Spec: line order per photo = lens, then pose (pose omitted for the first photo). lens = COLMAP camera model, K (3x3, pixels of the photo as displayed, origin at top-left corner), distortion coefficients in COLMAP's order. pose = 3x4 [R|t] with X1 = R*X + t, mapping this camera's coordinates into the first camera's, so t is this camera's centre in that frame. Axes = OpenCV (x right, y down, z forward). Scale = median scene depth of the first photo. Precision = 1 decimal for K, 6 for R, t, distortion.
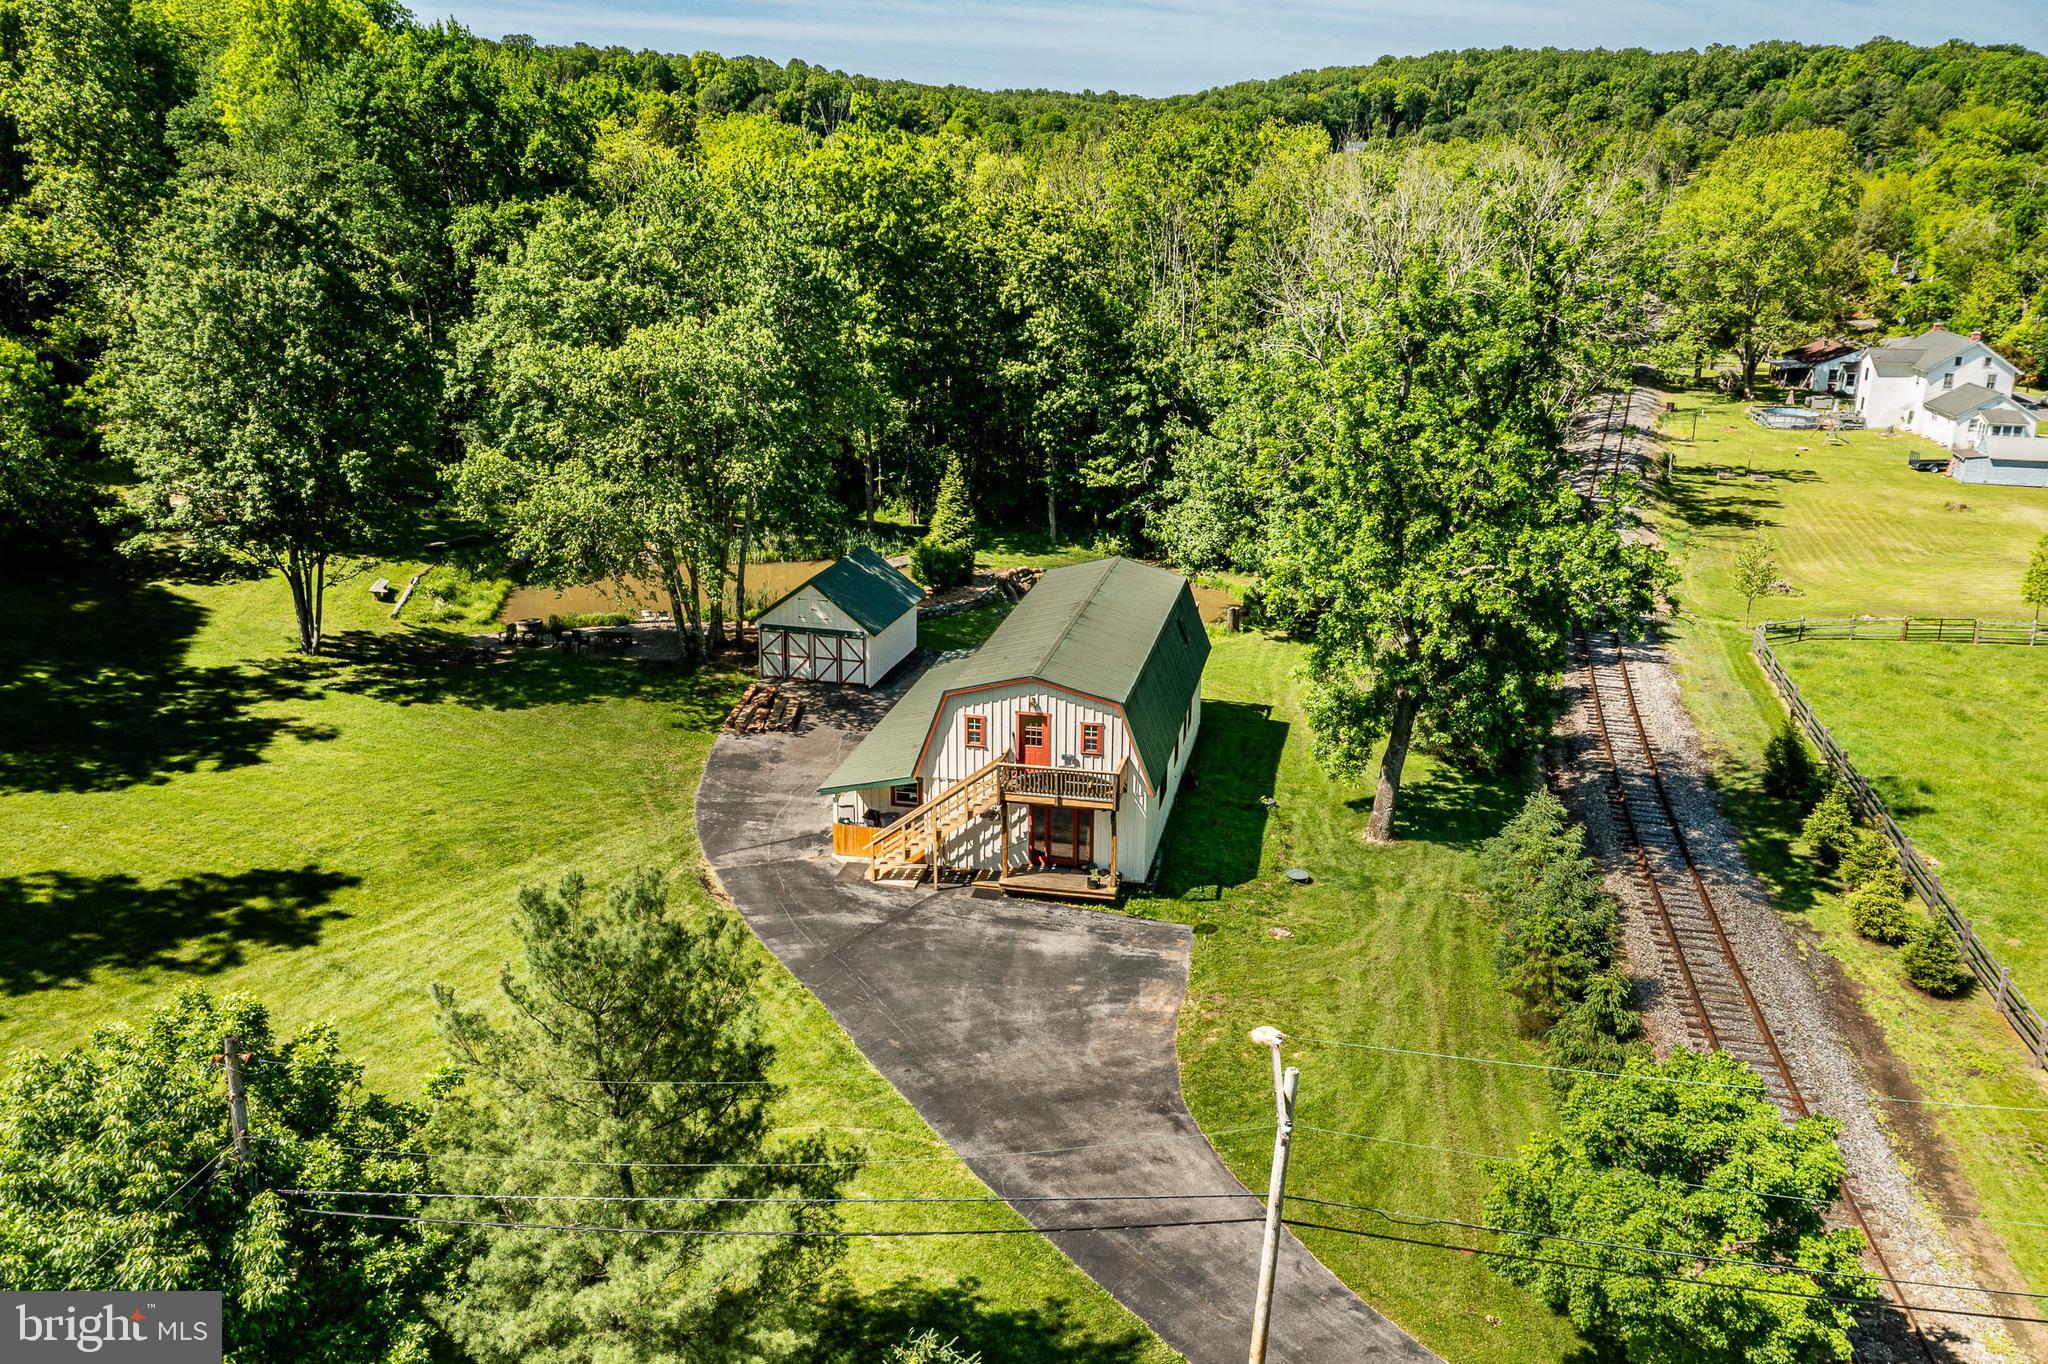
lens RADIAL K [[1620.4, 0, 1027.6], [0, 1620.4, 668.4], [0, 0, 1]] dist [-0.017329, -0.003262]
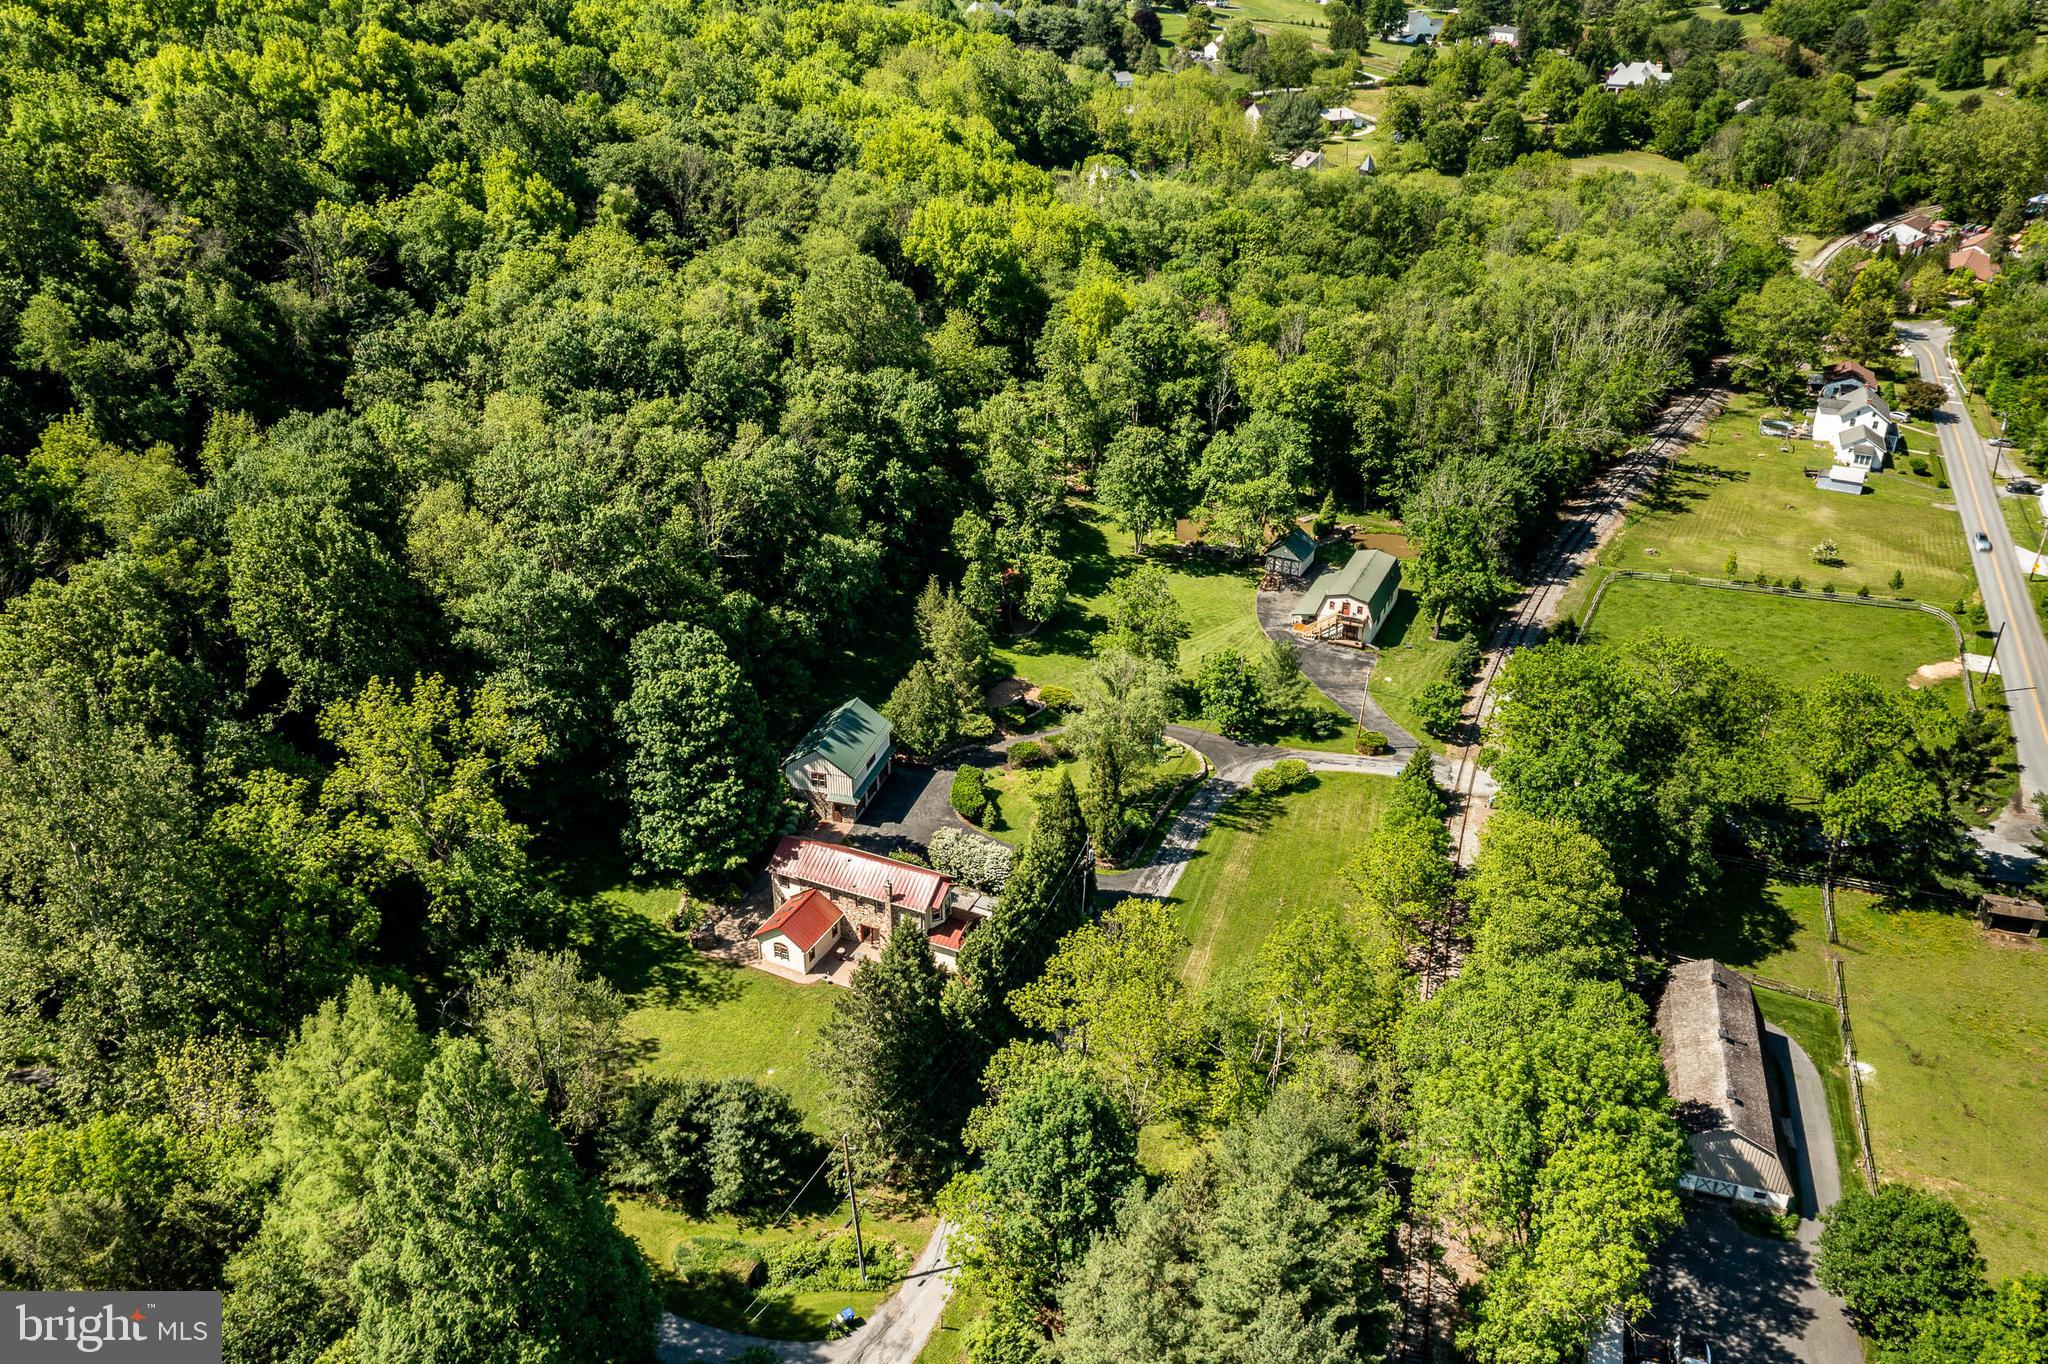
lens RADIAL K [[1620.4, 0, 1019.7], [0, 1620.4, 675.3], [0, 0, 1]] dist [-0.017329, -0.003262]
pose [[0.975993, 0.103527, -0.191624, 0.000231], [-0.066881, 0.979758, 0.188684, -0.444526], [0.207279, -0.171339, 0.963161, -2.767689]]
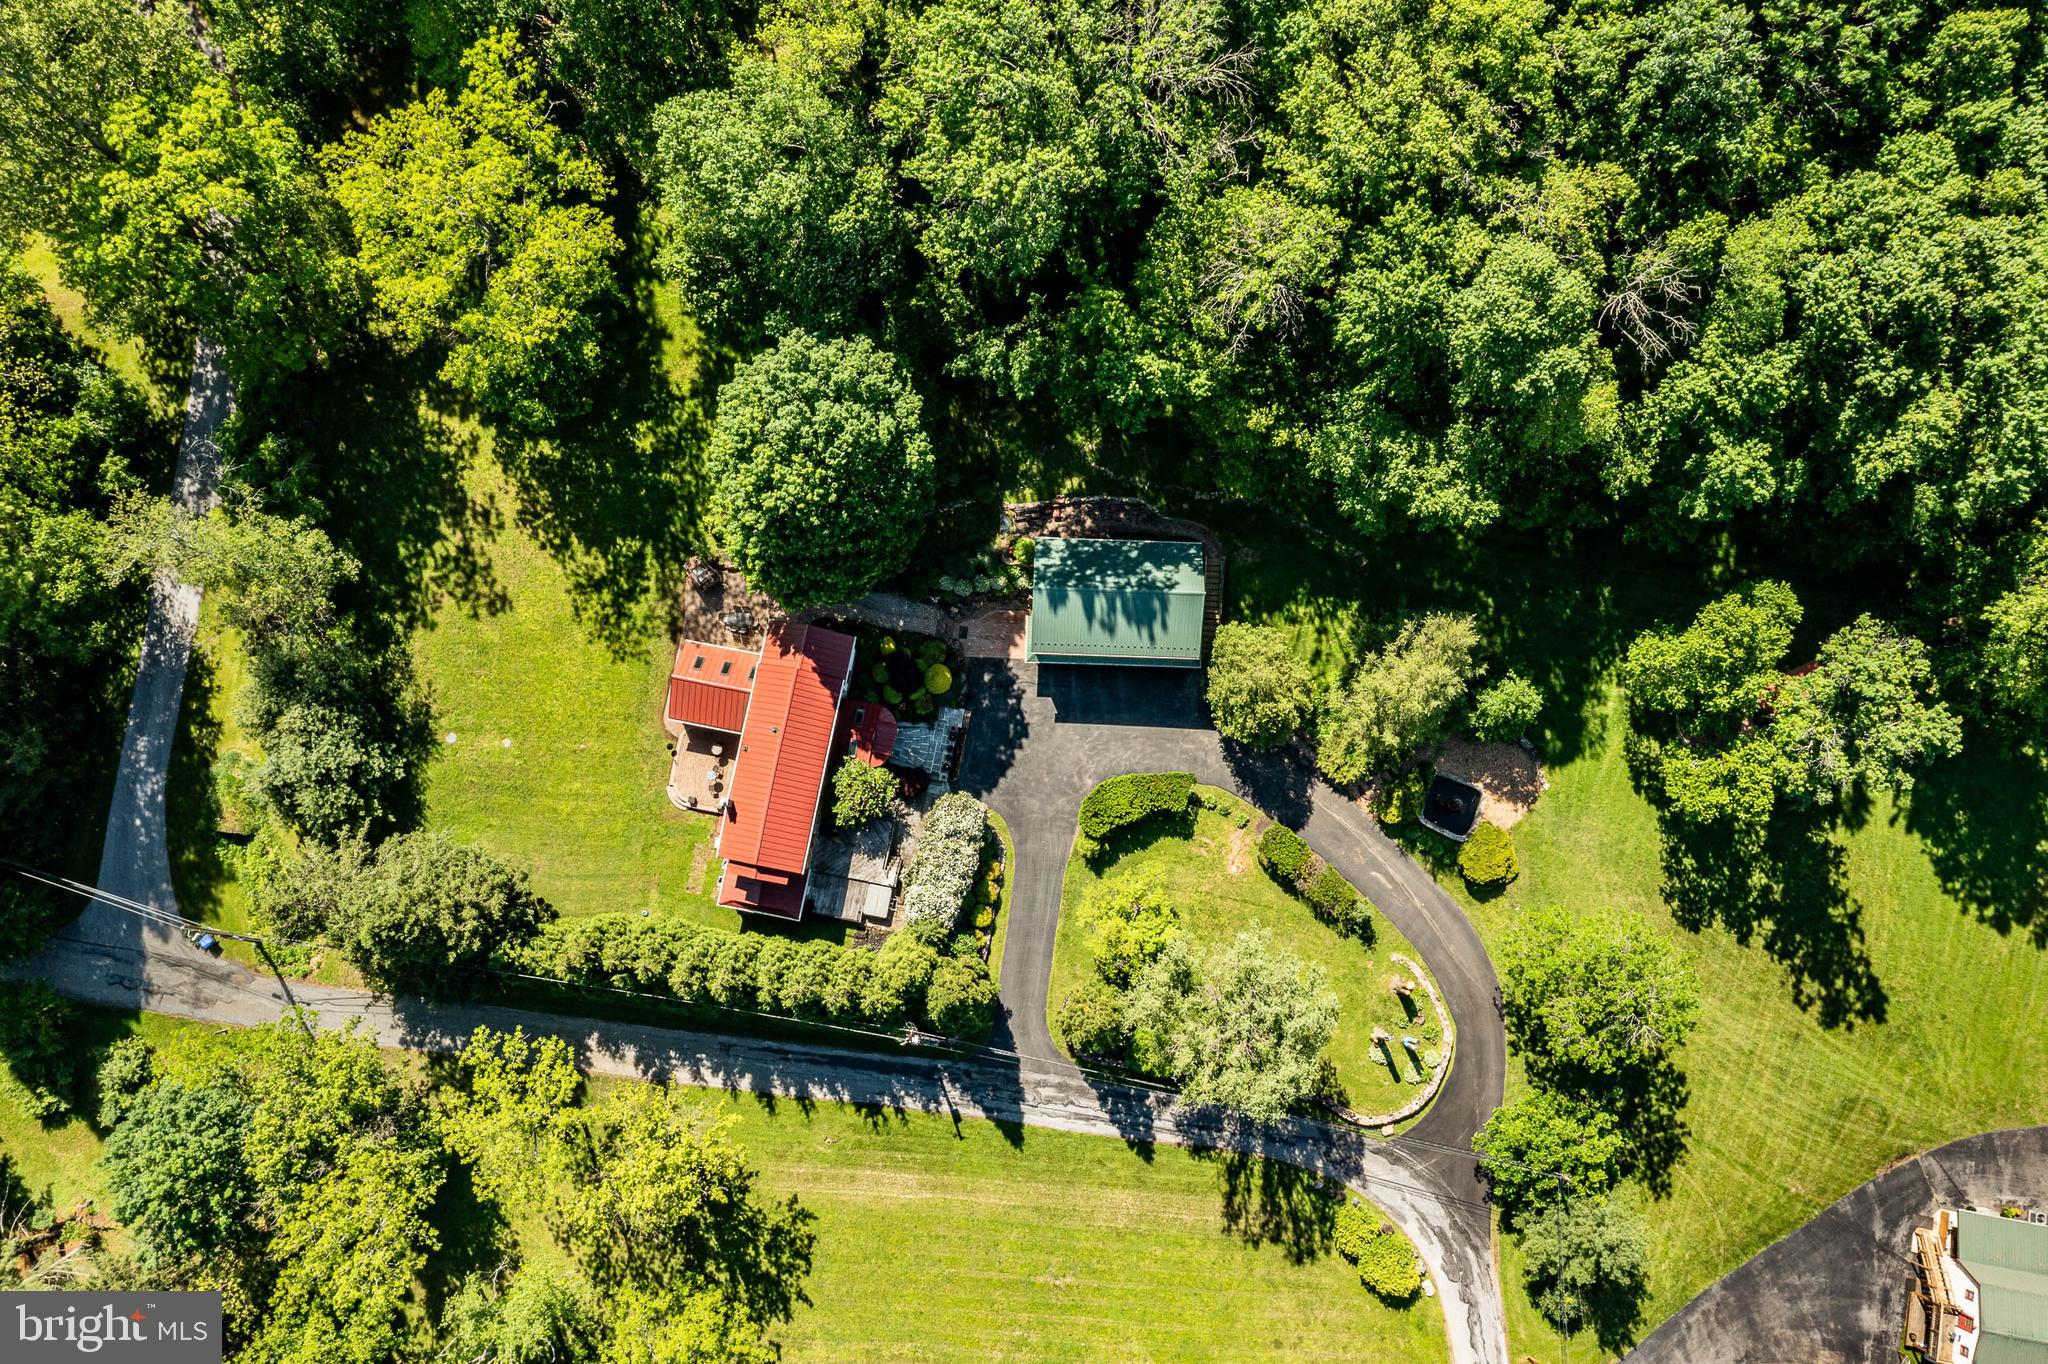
lens RADIAL K [[1620.4, 0, 1022.7], [0, 1620.4, 675.5], [0, 0, 1]] dist [-0.017329, -0.003262]
pose [[0.030338, 0.991943, -0.122997, -0.537480], [-0.267470, 0.126623, 0.955210, -1.521003], [0.963089, 0.003919, 0.269156, -0.685285]]
